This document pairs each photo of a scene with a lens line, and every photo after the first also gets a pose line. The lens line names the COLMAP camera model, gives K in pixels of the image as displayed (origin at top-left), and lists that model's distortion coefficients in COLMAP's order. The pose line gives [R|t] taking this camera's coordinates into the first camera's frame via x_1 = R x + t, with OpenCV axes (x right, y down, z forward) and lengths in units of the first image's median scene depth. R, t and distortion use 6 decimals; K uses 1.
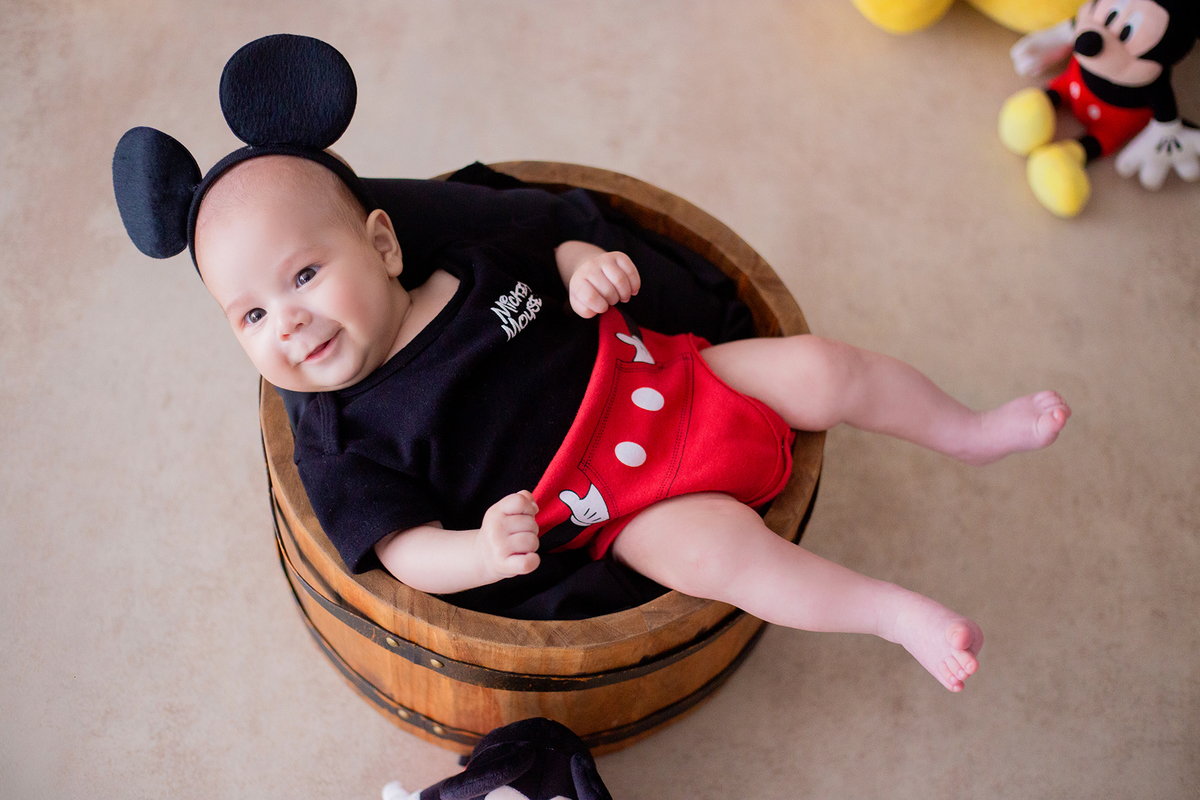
lens RADIAL K [[1738.7, 0, 625.8], [0, 1738.7, 466.2], [0, 0, 1]] dist [-0.119601, 0.000000]
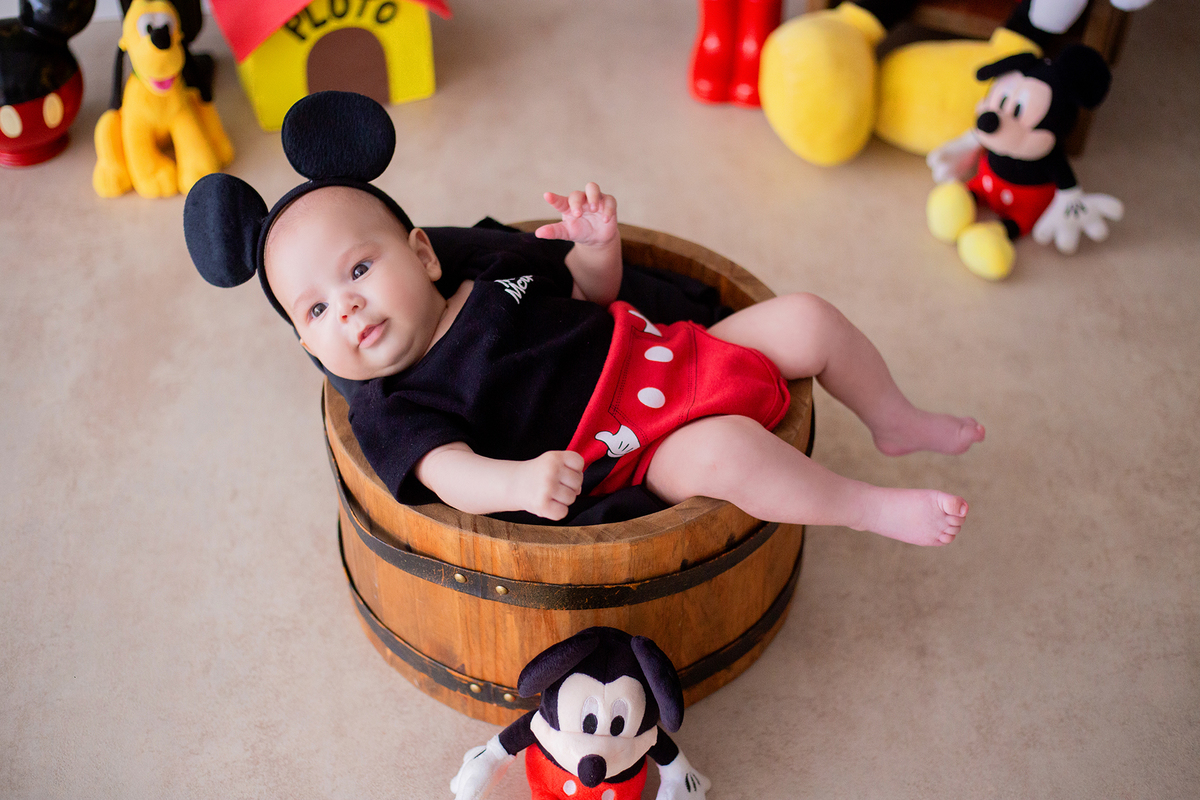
lens RADIAL K [[1738.7, 0, 602.6], [0, 1738.7, 402.5], [0, 0, 1]] dist [-0.119601, 0.000000]
pose [[0.992531, -0.120720, 0.017552, -0.045039], [0.120454, 0.947081, -0.297536, 0.301402], [0.019295, 0.297428, 0.954549, -0.099109]]
